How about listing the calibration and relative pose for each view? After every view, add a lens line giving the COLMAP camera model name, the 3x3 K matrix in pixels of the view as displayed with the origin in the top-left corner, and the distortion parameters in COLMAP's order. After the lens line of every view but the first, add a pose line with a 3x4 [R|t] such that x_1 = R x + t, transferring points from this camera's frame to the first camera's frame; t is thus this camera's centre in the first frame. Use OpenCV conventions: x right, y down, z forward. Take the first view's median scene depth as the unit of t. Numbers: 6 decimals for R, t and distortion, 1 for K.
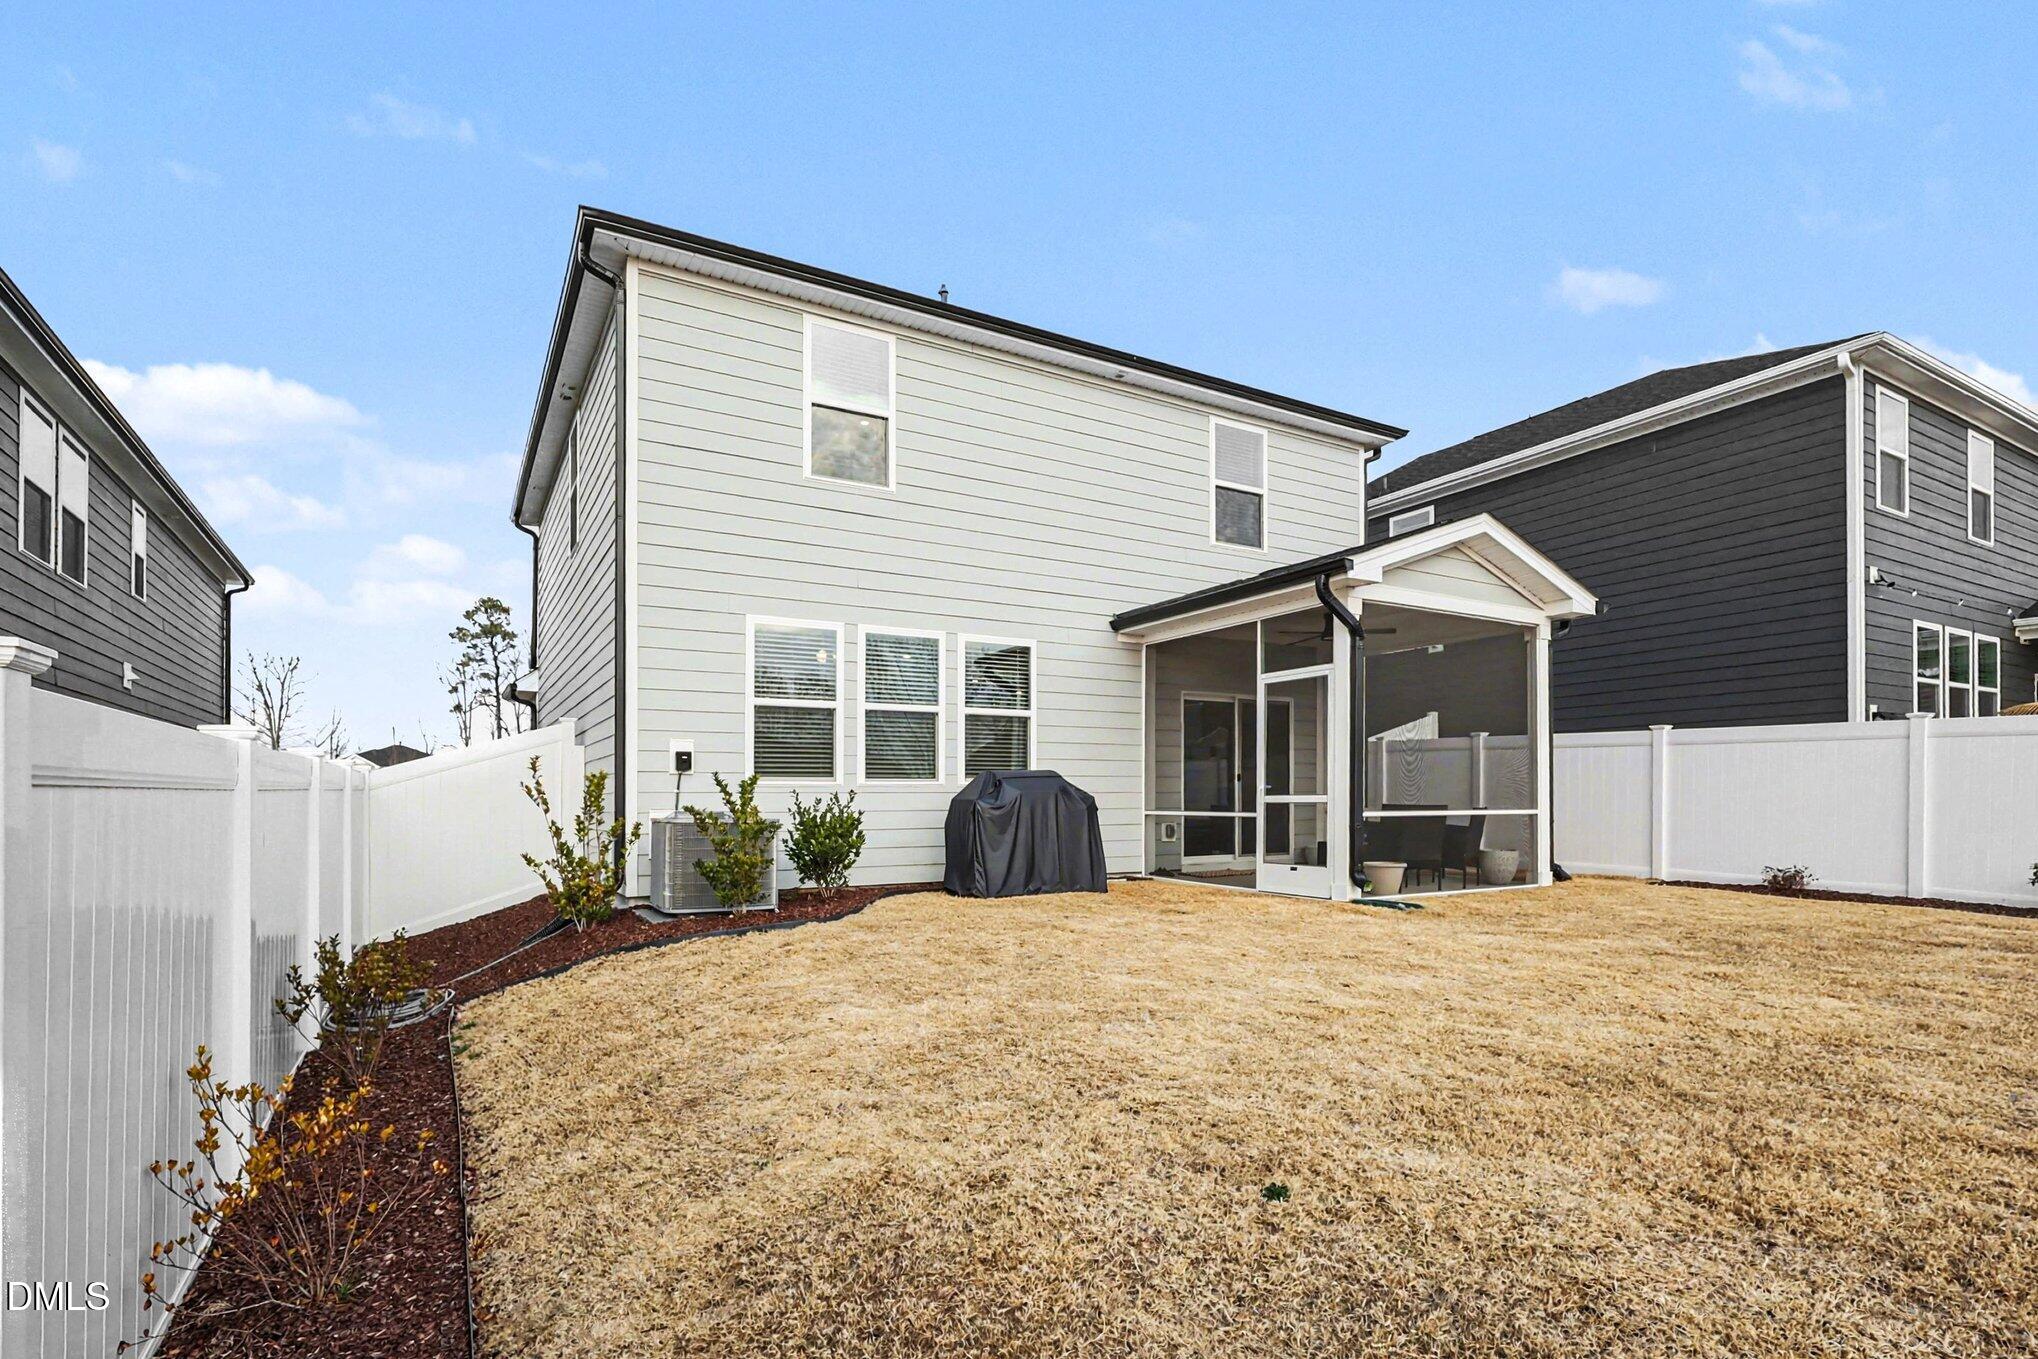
lens RADIAL K [[937.6, 0, 1019.0], [0, 937.6, 679.5], [0, 0, 1]] dist [-0.004023, -0.000637]
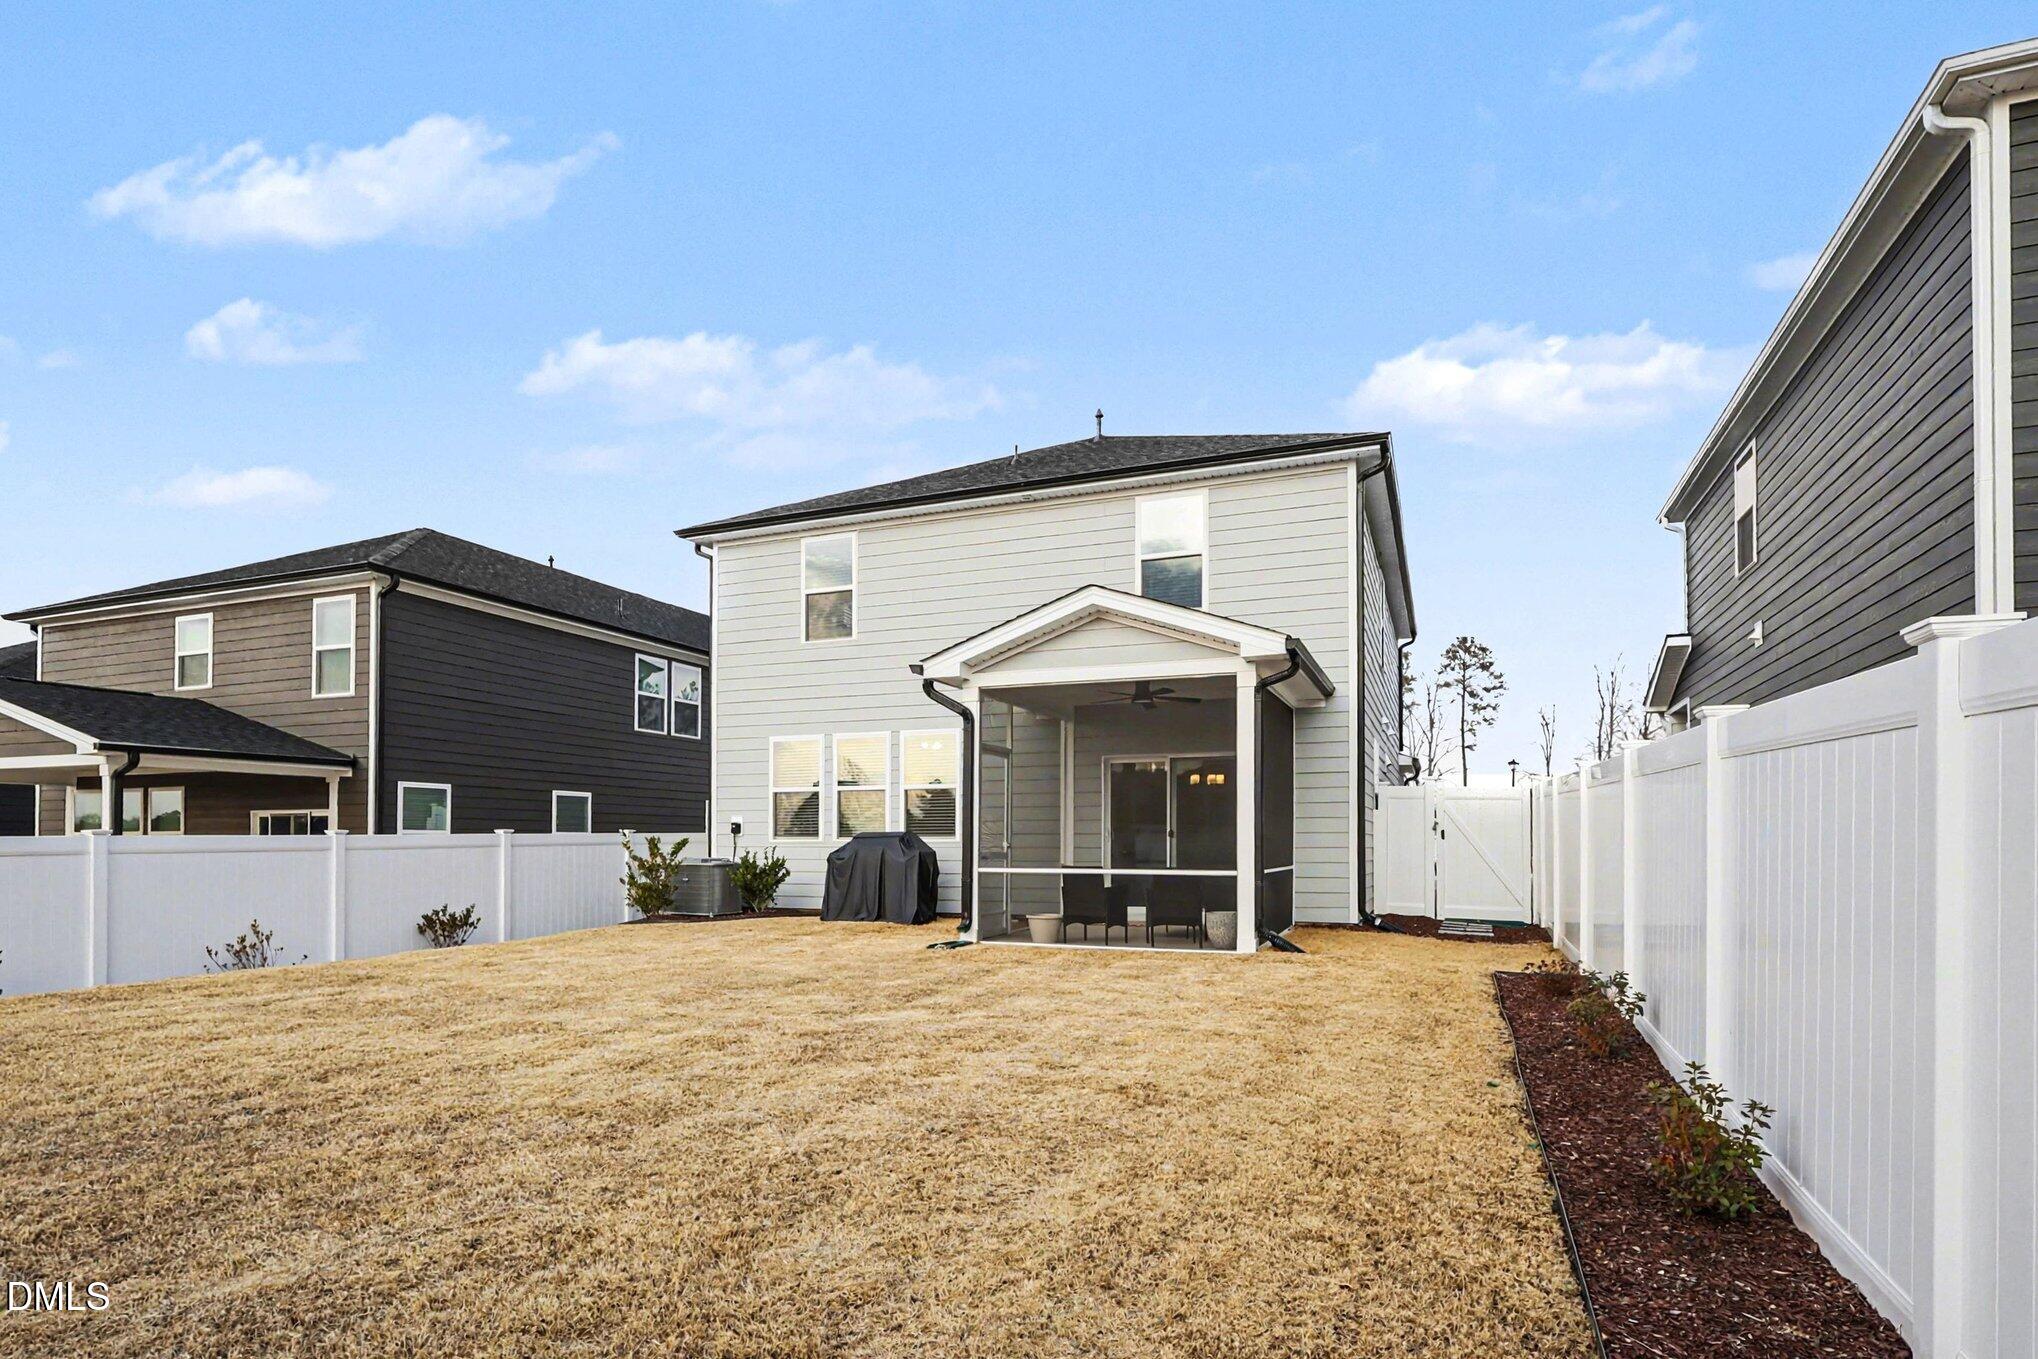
lens RADIAL K [[966.6, 0, 1014.1], [0, 966.6, 676.1], [0, 0, 1]] dist [-0.000369, 0.000101]
pose [[0.647413, -0.122653, -0.752206, 1.183280], [0.092644, 0.992311, -0.082067, 0.002932], [0.756488, -0.016556, 0.653798, 0.204662]]
